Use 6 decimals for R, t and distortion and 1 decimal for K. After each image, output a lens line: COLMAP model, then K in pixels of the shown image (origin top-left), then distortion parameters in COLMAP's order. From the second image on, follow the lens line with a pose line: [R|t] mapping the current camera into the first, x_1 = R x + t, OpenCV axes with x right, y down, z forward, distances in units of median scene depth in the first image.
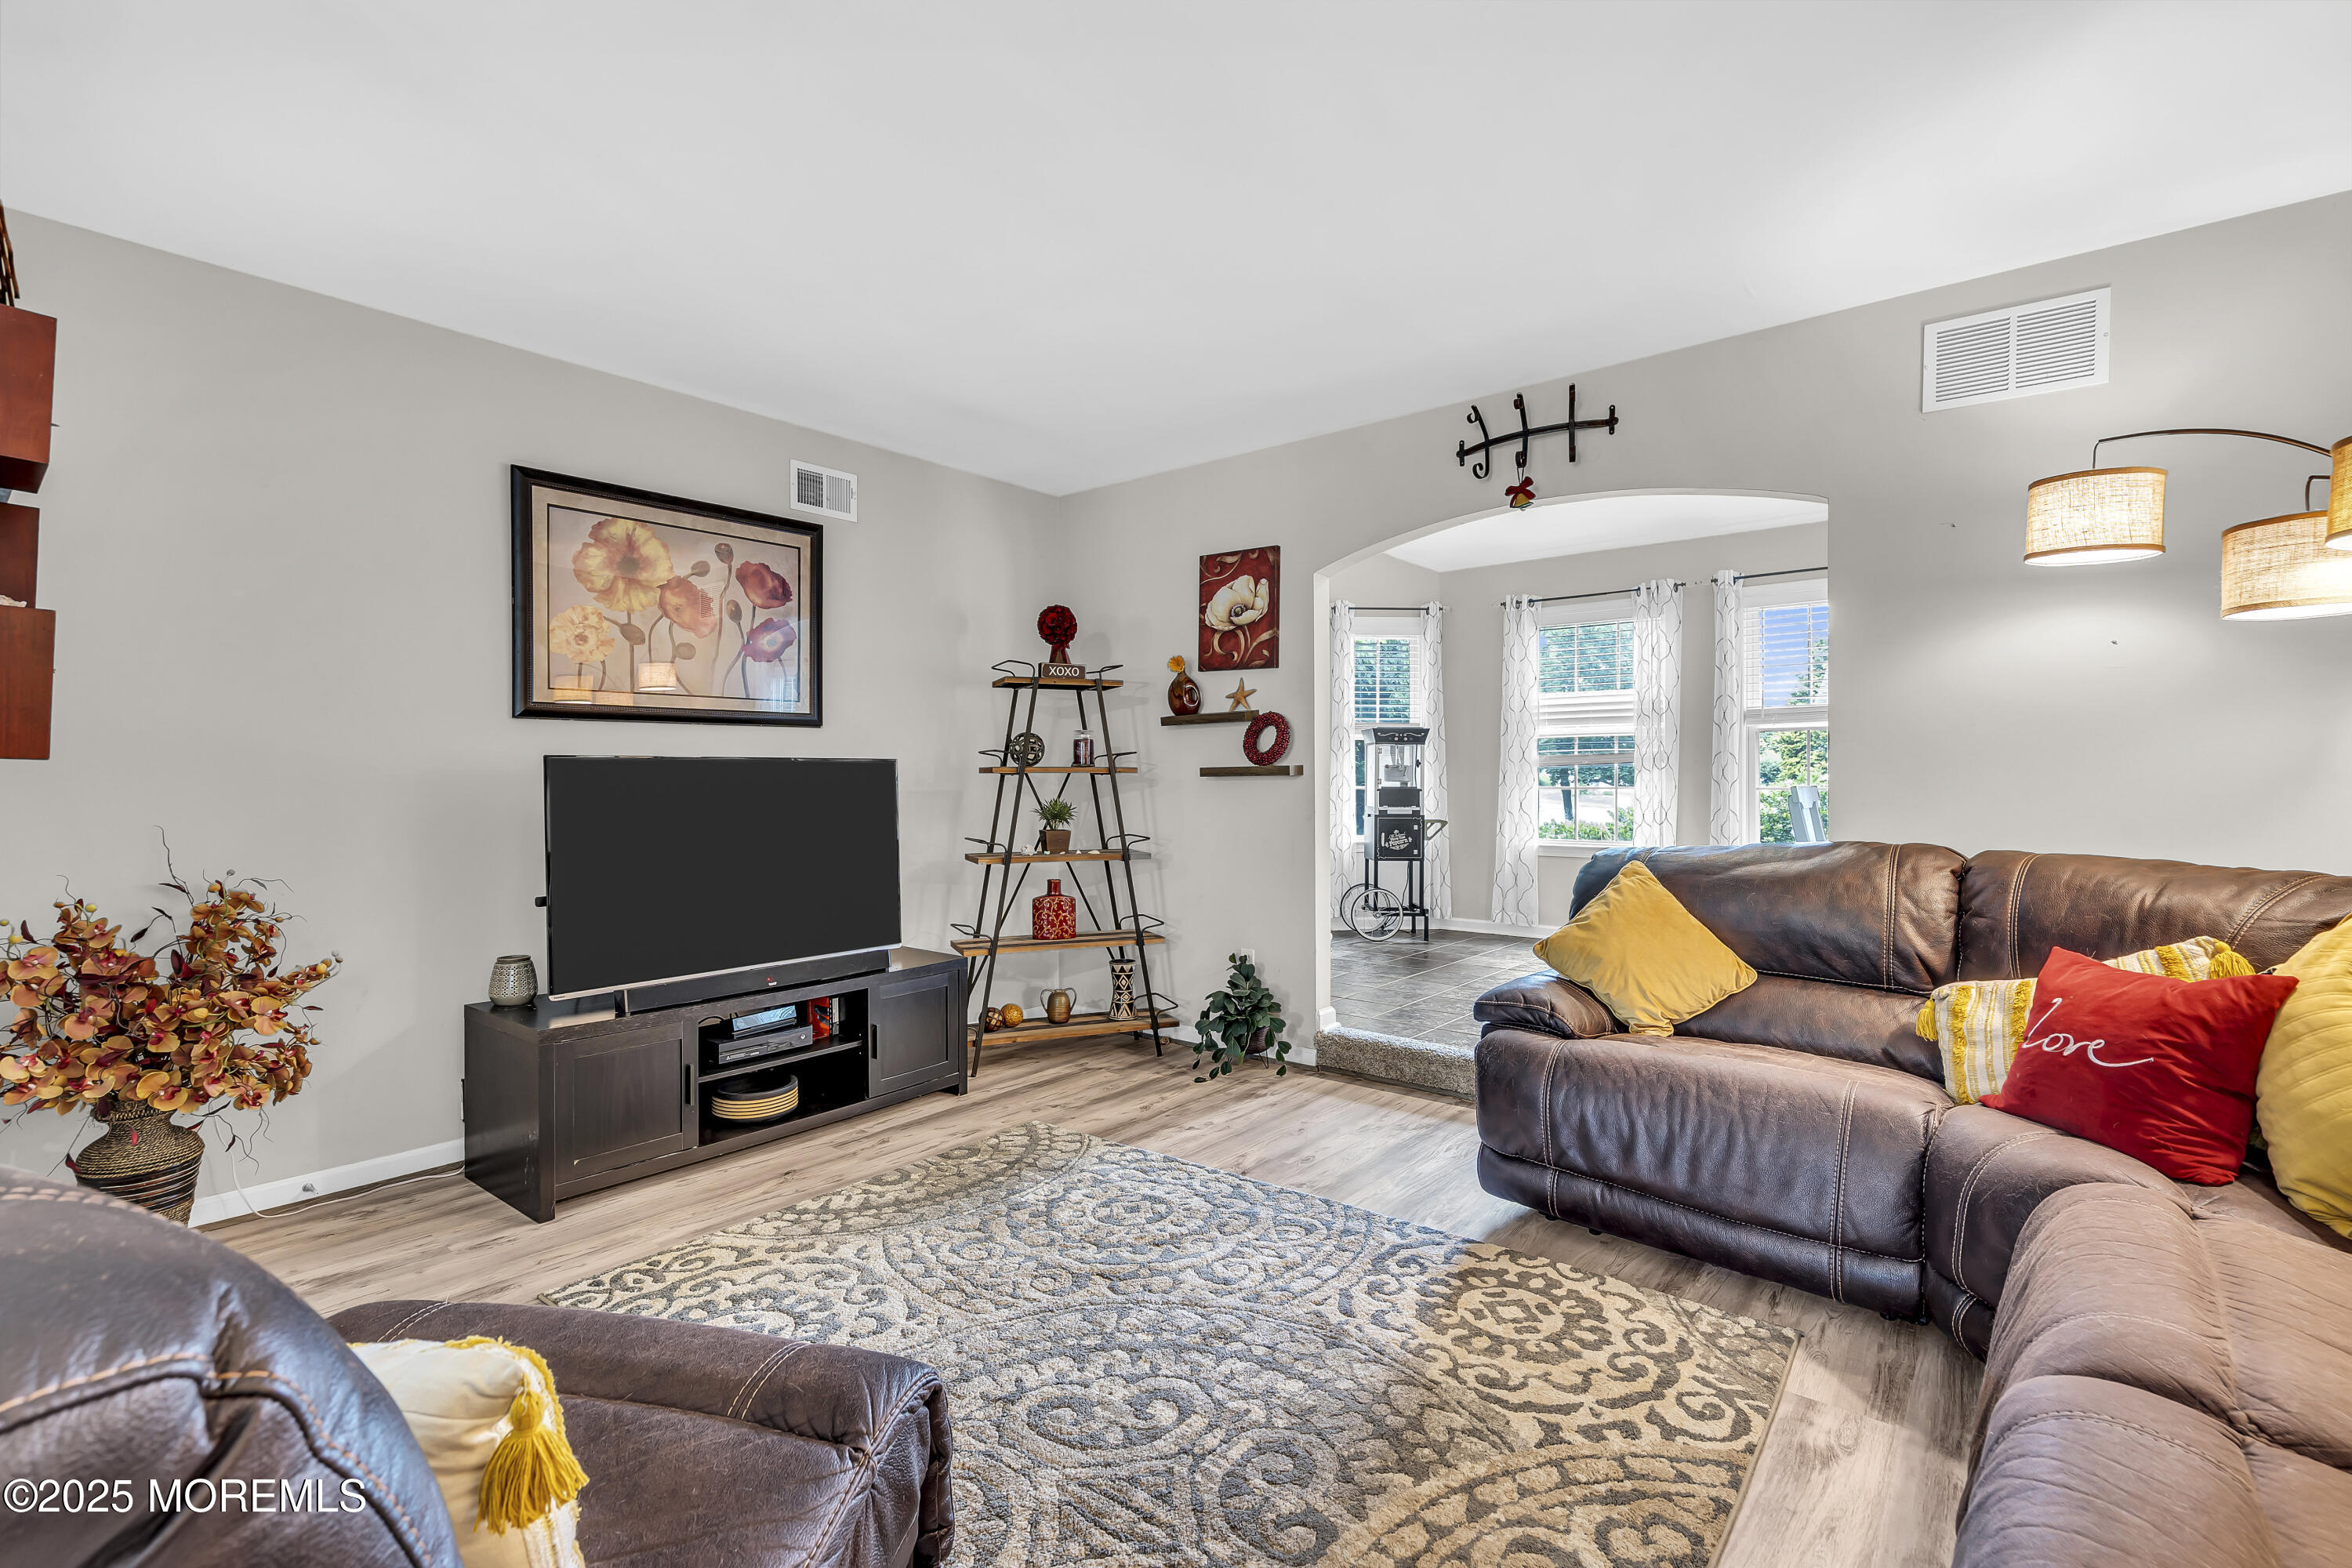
lens RADIAL K [[1080.0, 0, 1172.2], [0, 1080.0, 793.4], [0, 0, 1]] dist [-0.004550, -0.000232]
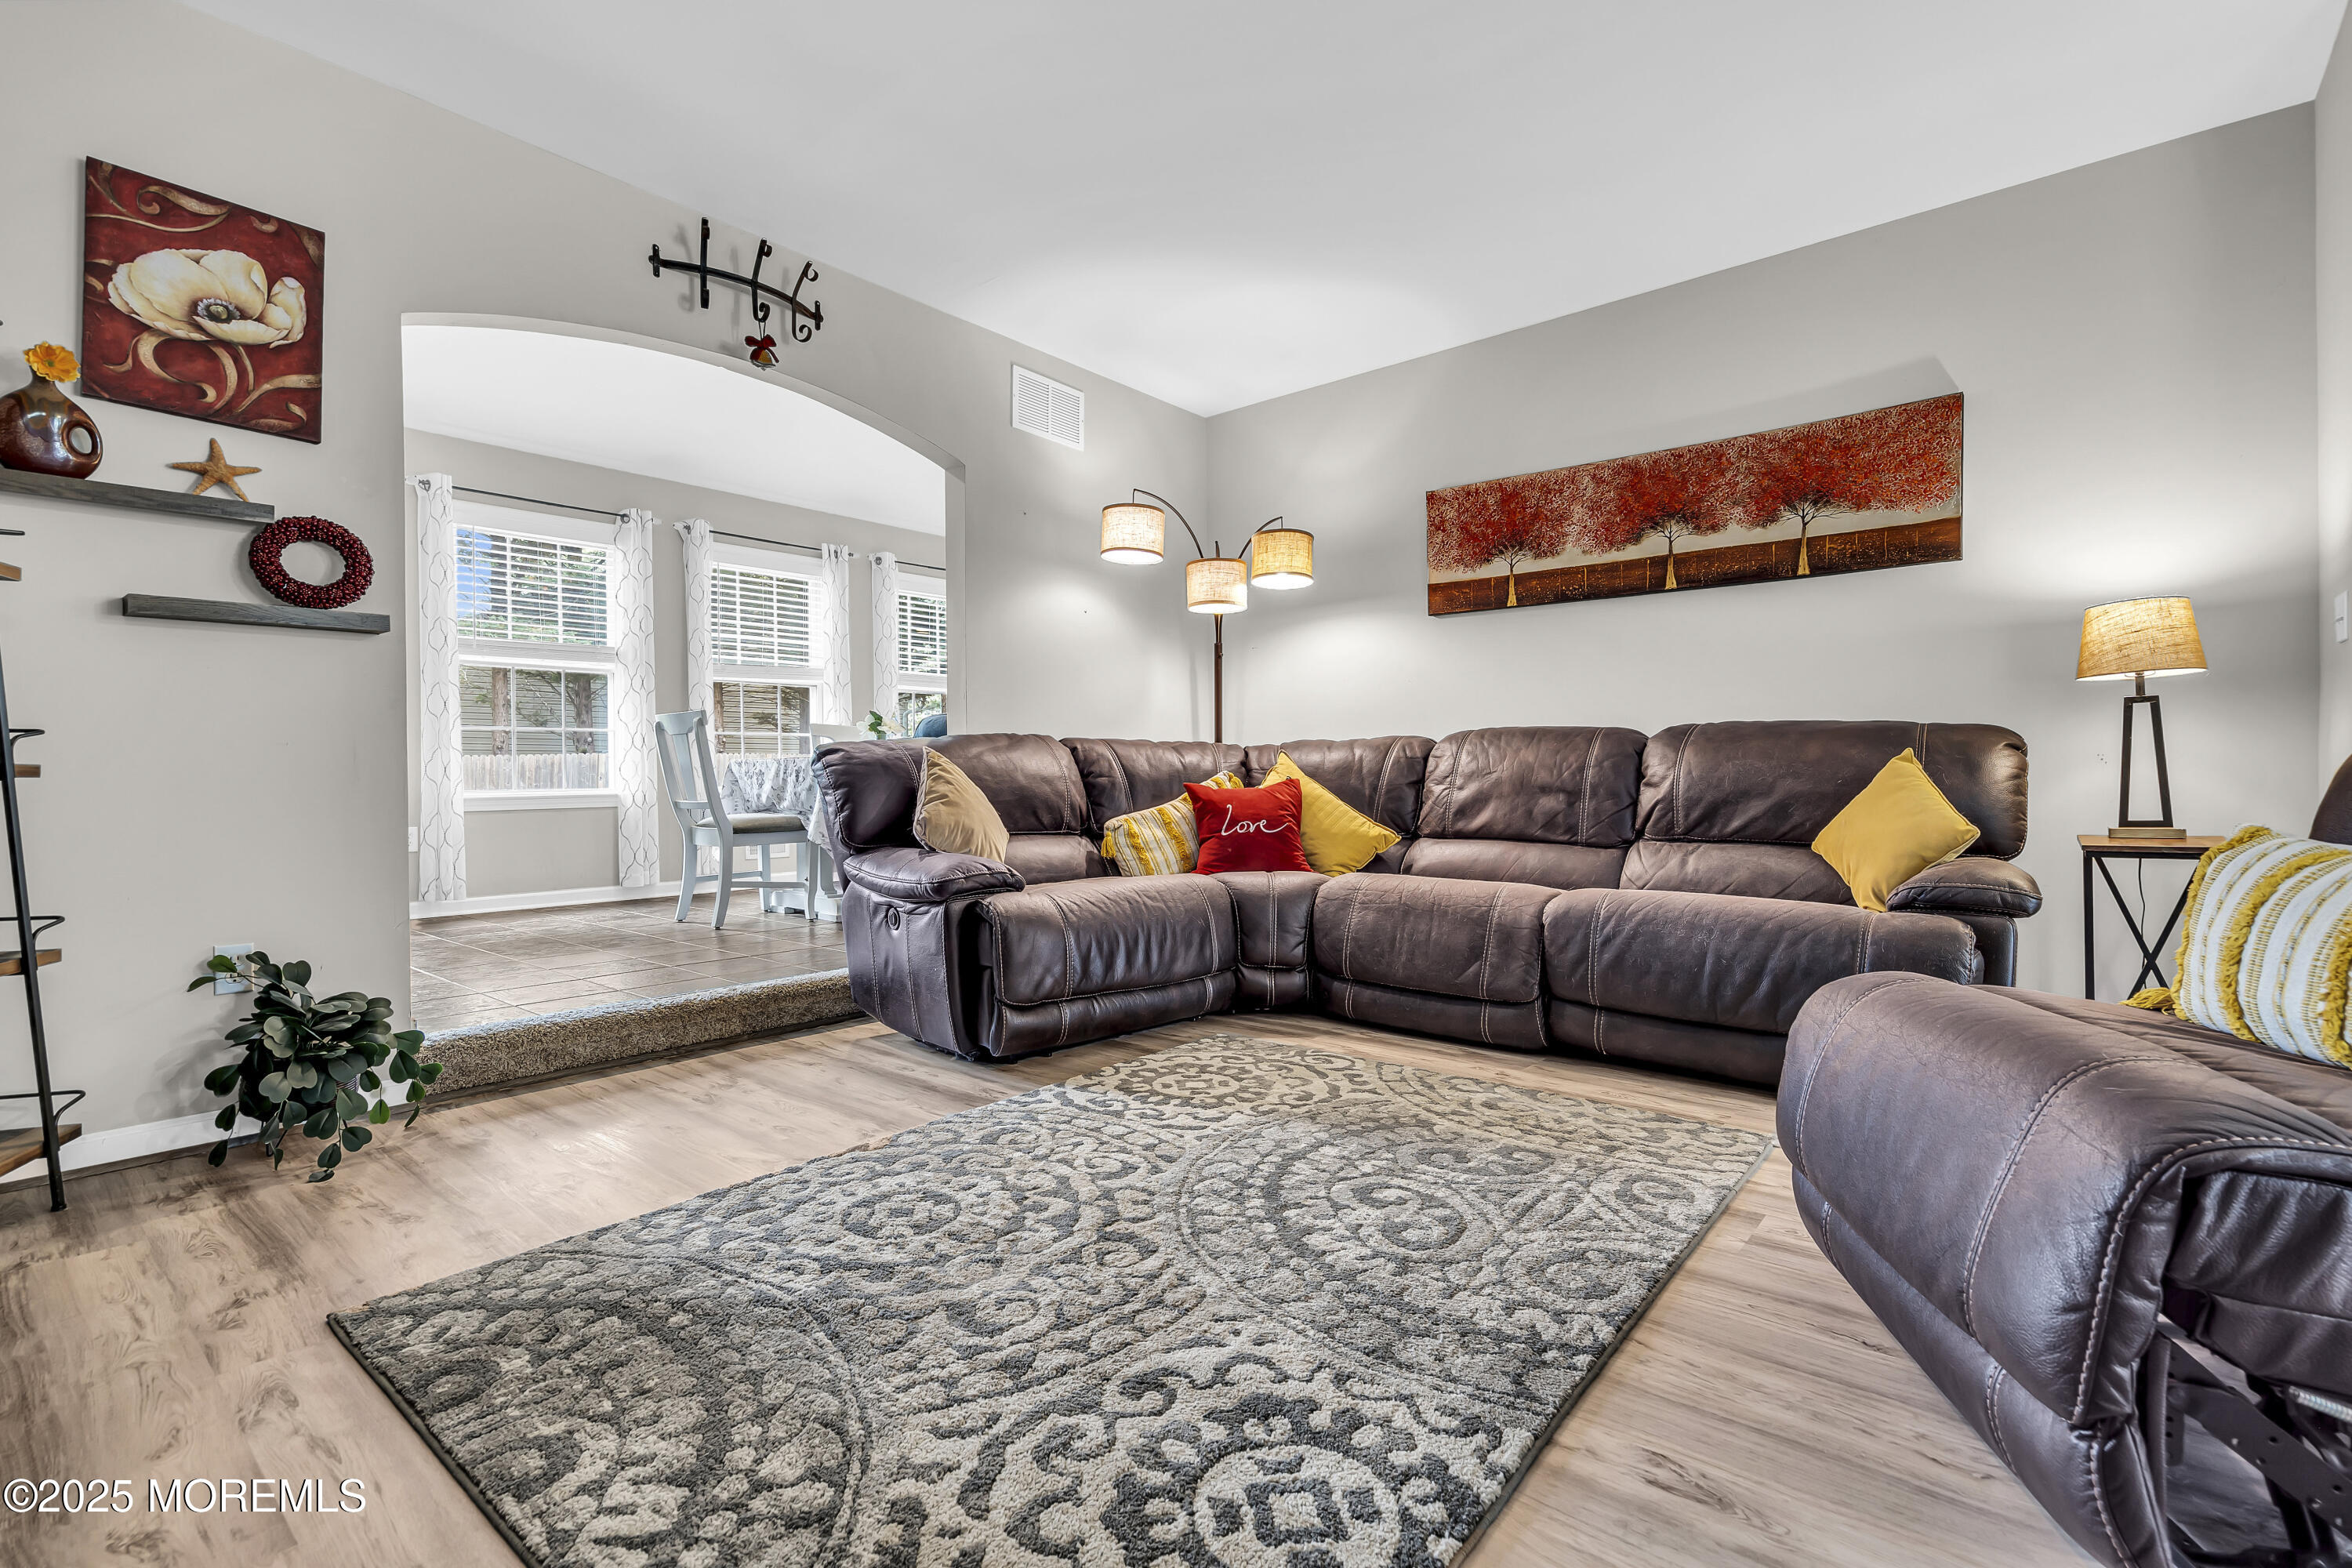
lens RADIAL K [[1080.0, 0, 1172.2], [0, 1080.0, 793.4], [0, 0, 1]] dist [-0.004550, -0.000232]
pose [[0.007083, -0.008329, 0.999940, -0.659681], [0.023722, 0.999685, 0.008159, 0.106731], [-0.999694, 0.023662, 0.007279, 0.746921]]
